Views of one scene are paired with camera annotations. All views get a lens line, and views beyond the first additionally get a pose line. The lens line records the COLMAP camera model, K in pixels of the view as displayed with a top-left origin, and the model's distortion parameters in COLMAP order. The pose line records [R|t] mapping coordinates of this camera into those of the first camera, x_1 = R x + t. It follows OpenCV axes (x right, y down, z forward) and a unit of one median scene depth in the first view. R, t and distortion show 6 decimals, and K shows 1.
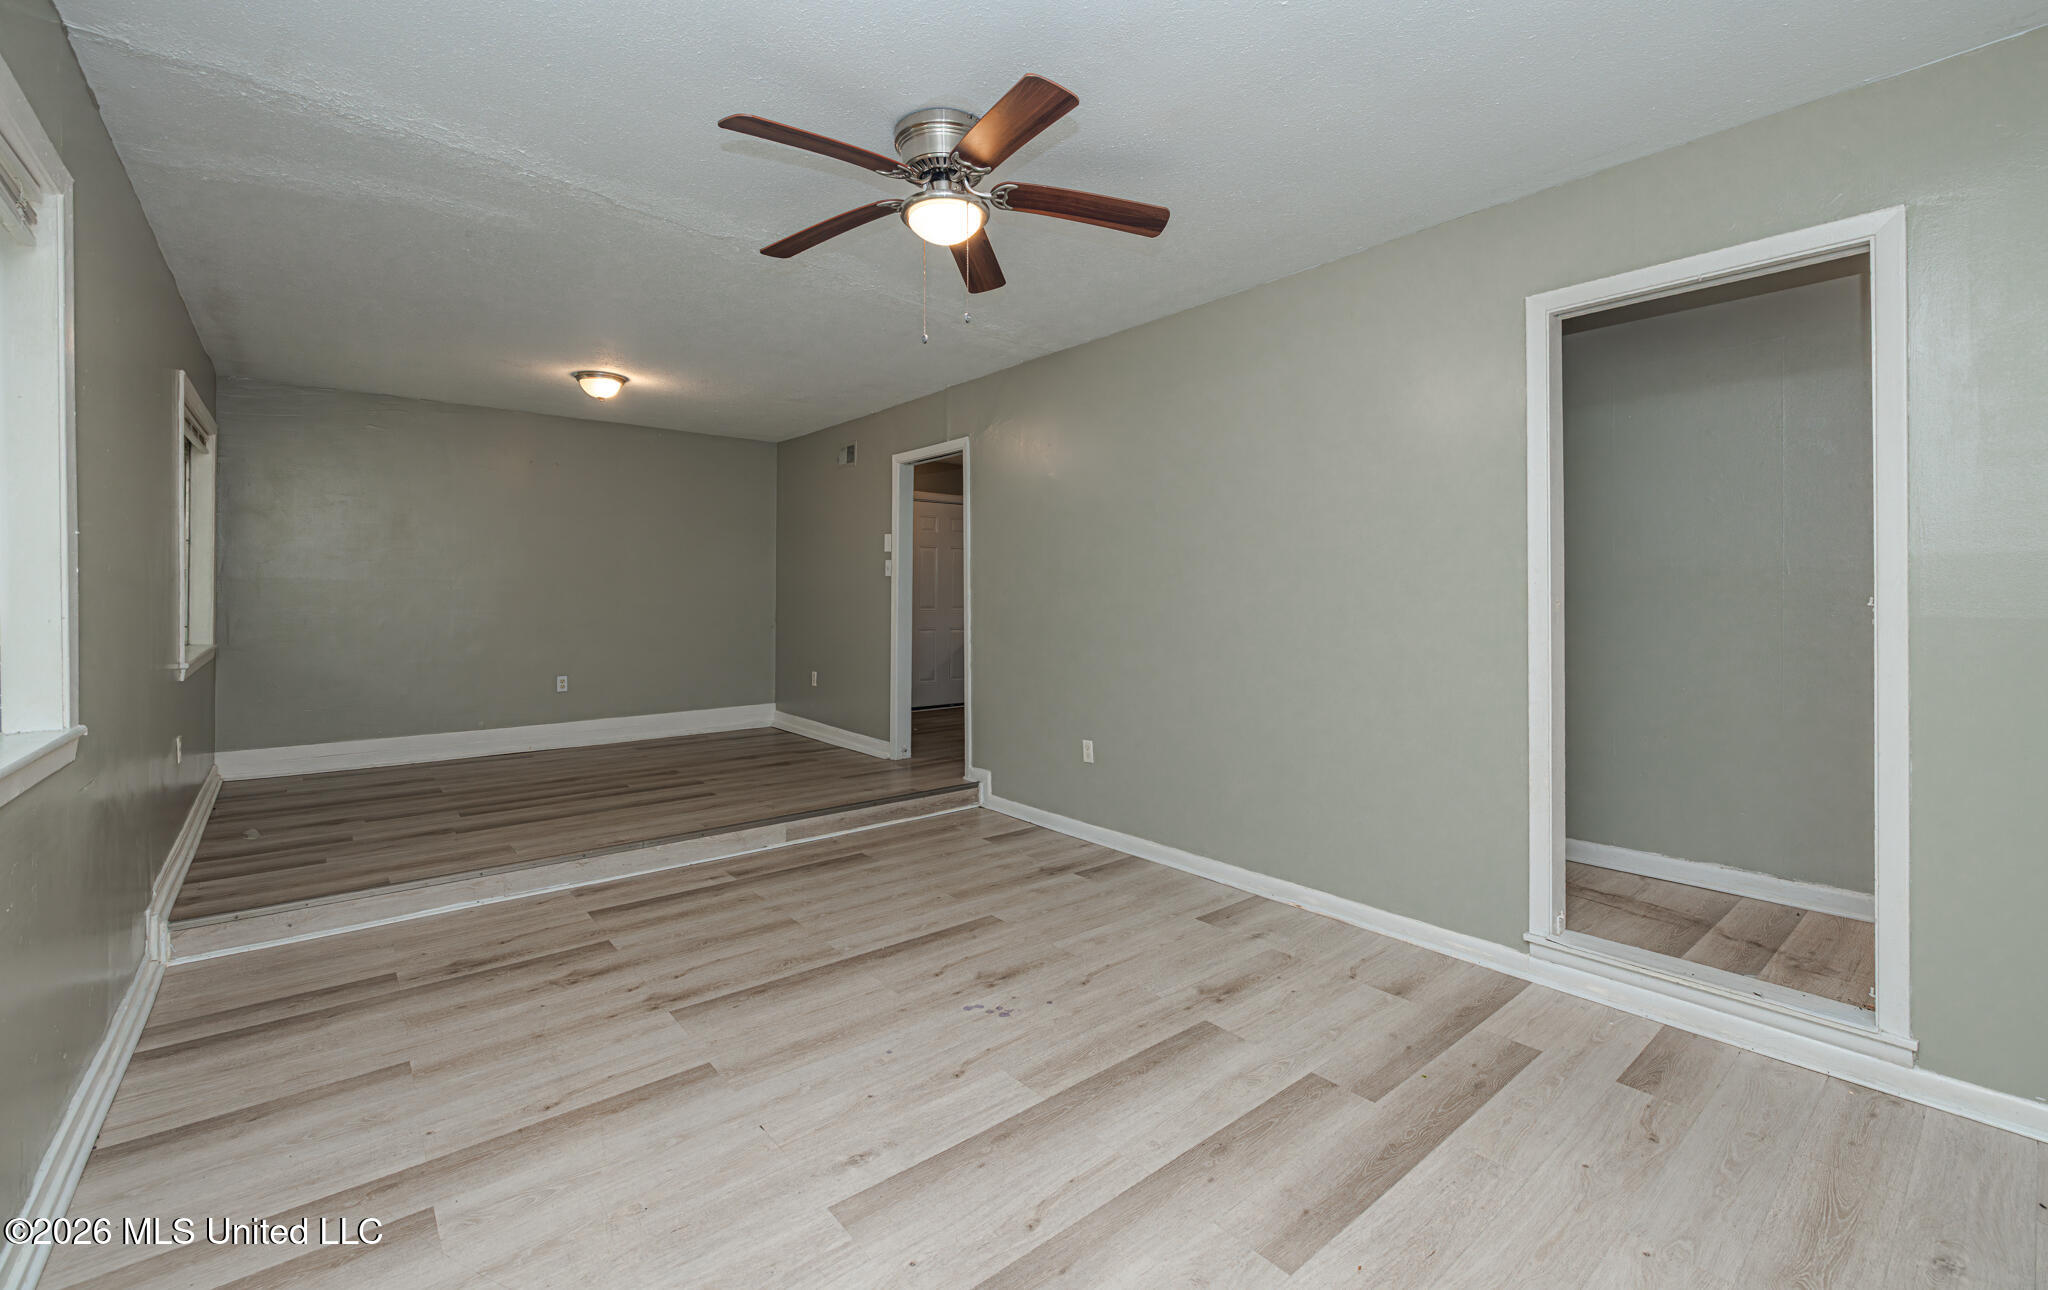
lens RADIAL K [[852.3, 0, 1024.0], [0, 852.3, 597.6], [0, 0, 1]] dist [0.000079, 0.000076]
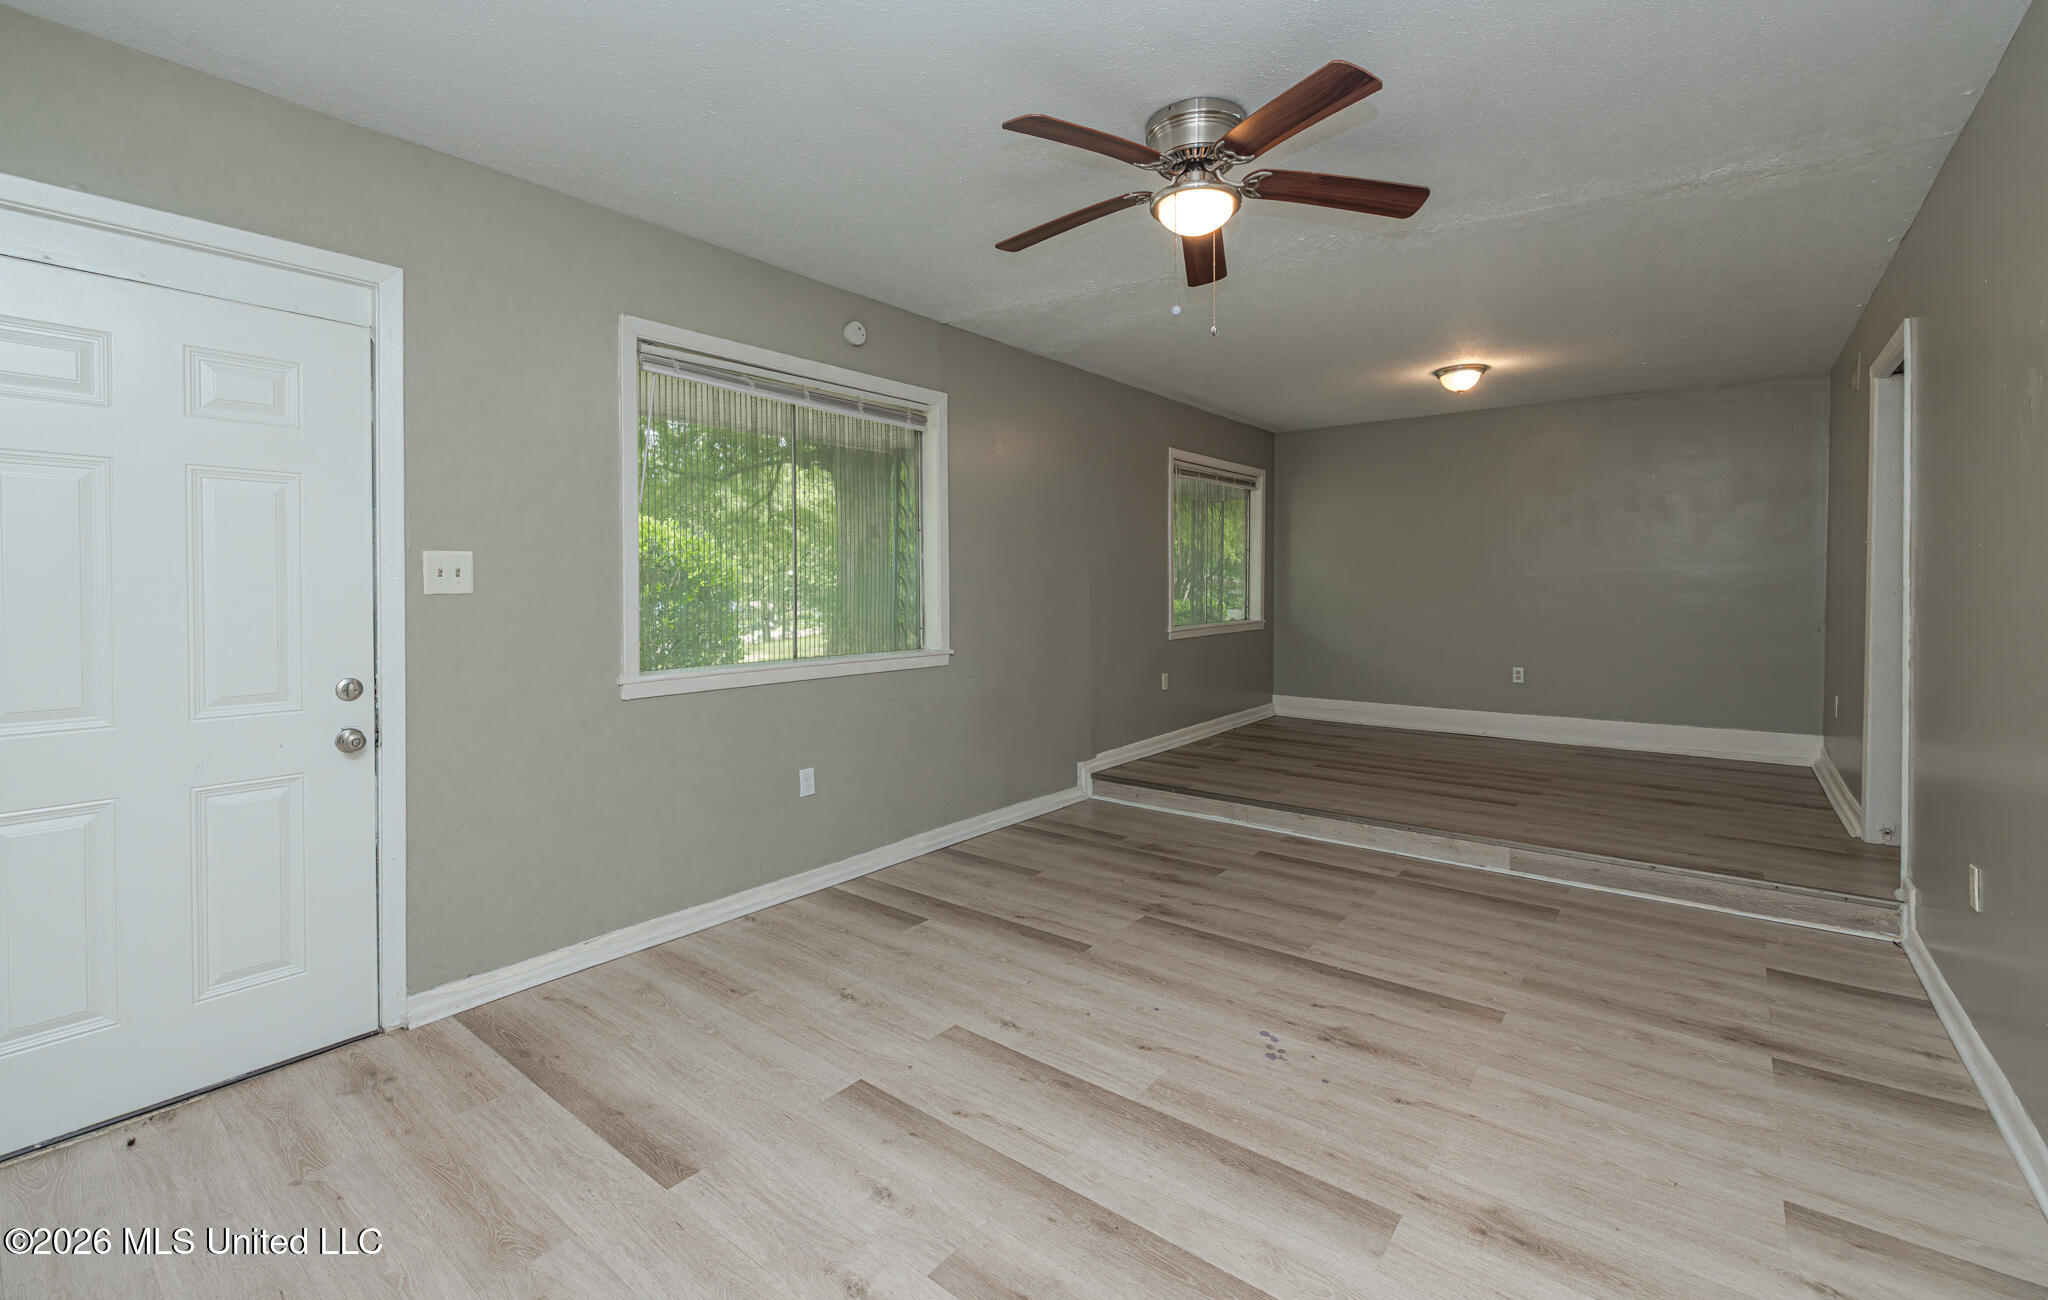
lens RADIAL K [[868.3, 0, 1021.3], [0, 868.3, 600.1], [0, 0, 1]] dist [0.000504, 0.000169]
pose [[0.206334, 0.015339, -0.978361, 0.790687], [0.000910, 0.999874, 0.015868, -0.005855], [0.978481, -0.004165, 0.206294, 0.541698]]
